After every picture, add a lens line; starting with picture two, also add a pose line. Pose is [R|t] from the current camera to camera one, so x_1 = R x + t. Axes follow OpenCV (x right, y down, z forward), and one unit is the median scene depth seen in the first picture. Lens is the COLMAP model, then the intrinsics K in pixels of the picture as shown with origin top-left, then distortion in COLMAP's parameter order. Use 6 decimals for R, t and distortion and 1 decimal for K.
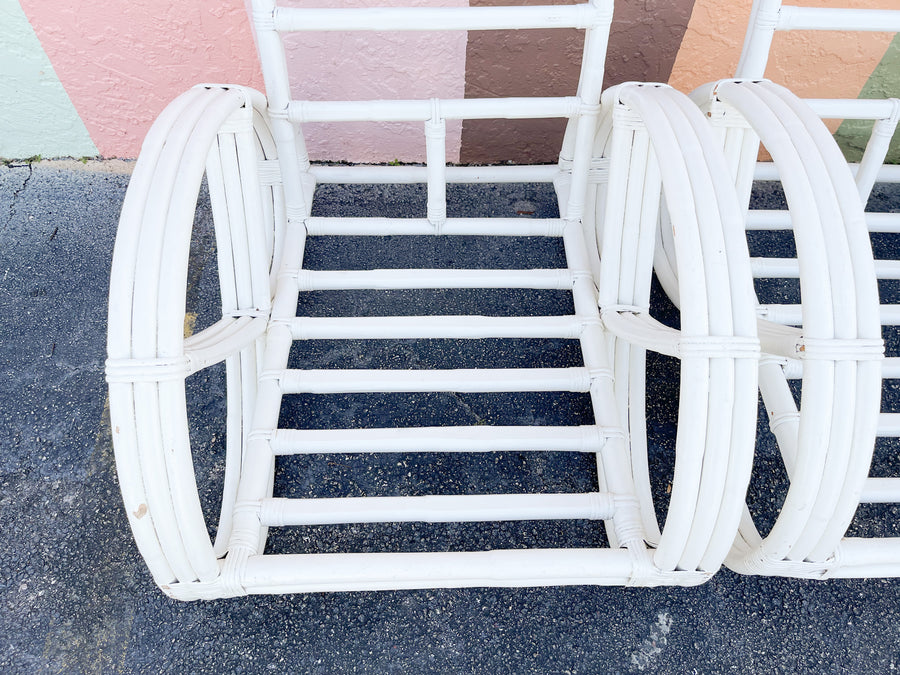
lens RADIAL K [[693.7, 0, 443.4], [0, 693.7, 335.8], [0, 0, 1]] dist [0.072753, -0.097500]
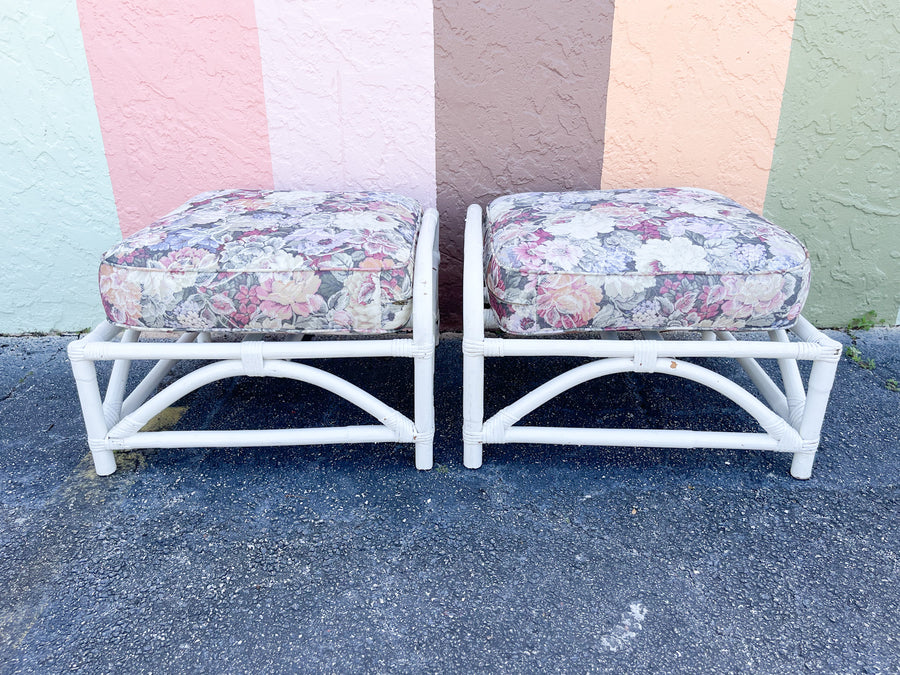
lens RADIAL K [[705.9, 0, 447.8], [0, 705.9, 328.8], [0, 0, 1]] dist [0.071672, -0.104372]
pose [[0.999259, -0.019593, -0.033136, 0.112520], [-0.004289, 0.798765, -0.601628, 0.656150], [0.038256, 0.601324, 0.798089, 0.065720]]
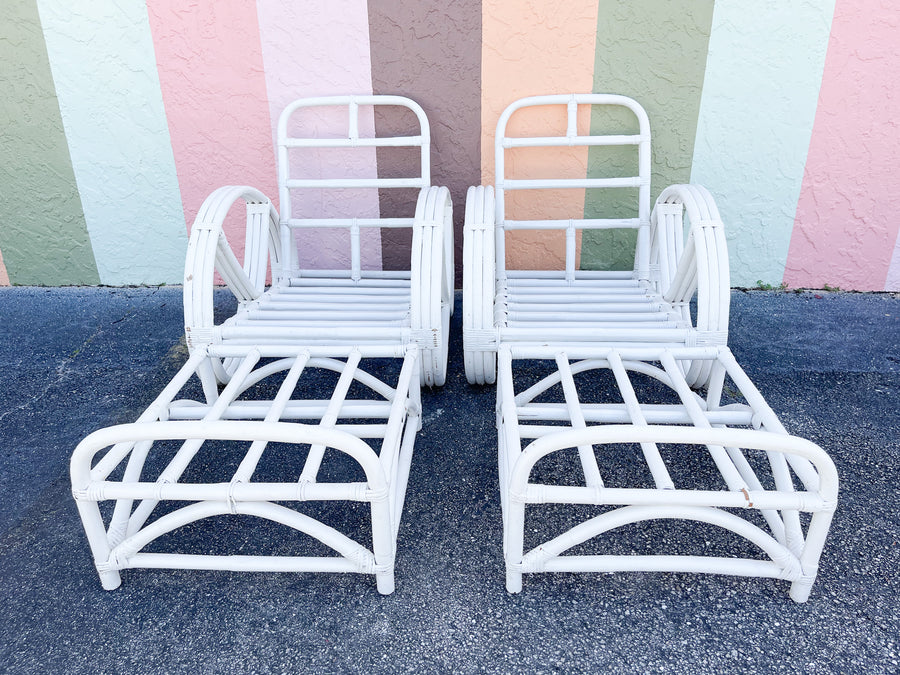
lens RADIAL K [[693.7, 0, 445.5], [0, 693.7, 336.8], [0, 0, 1]] dist [0.072753, -0.097500]
pose [[0.997307, -0.003399, -0.073260, 0.452764], [-0.039192, 0.819626, -0.571557, 1.270840], [0.061989, 0.572889, 0.817286, -0.589512]]
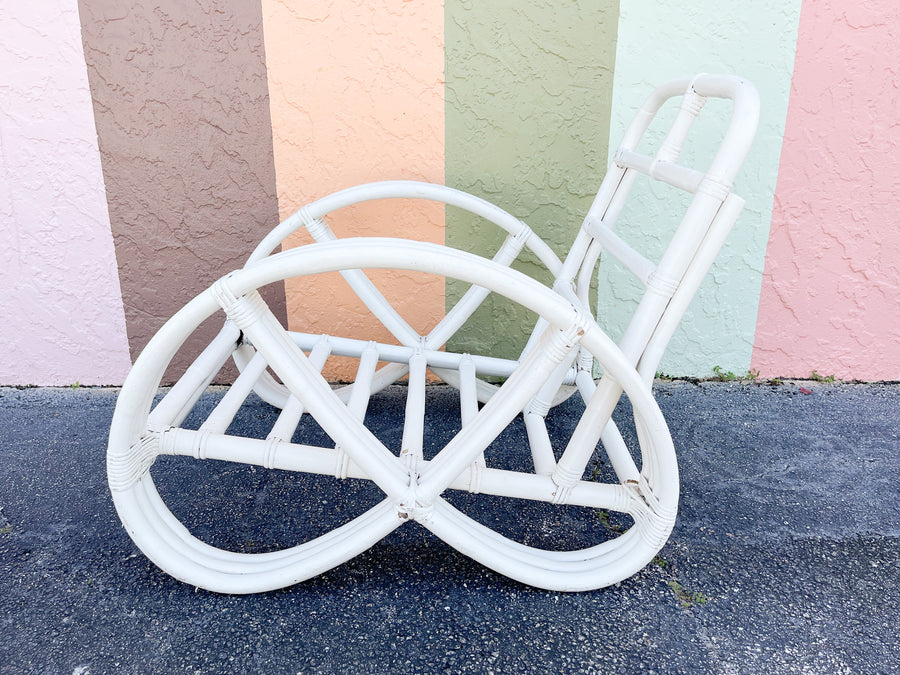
lens RADIAL K [[705.9, 0, 451.4], [0, 705.9, 339.6], [0, 0, 1]] dist [0.071672, -0.104372]
pose [[0.999737, -0.022751, 0.002808, 0.762018], [0.019089, 0.758406, -0.651503, 0.660489], [0.012692, 0.651385, 0.758641, 0.092648]]
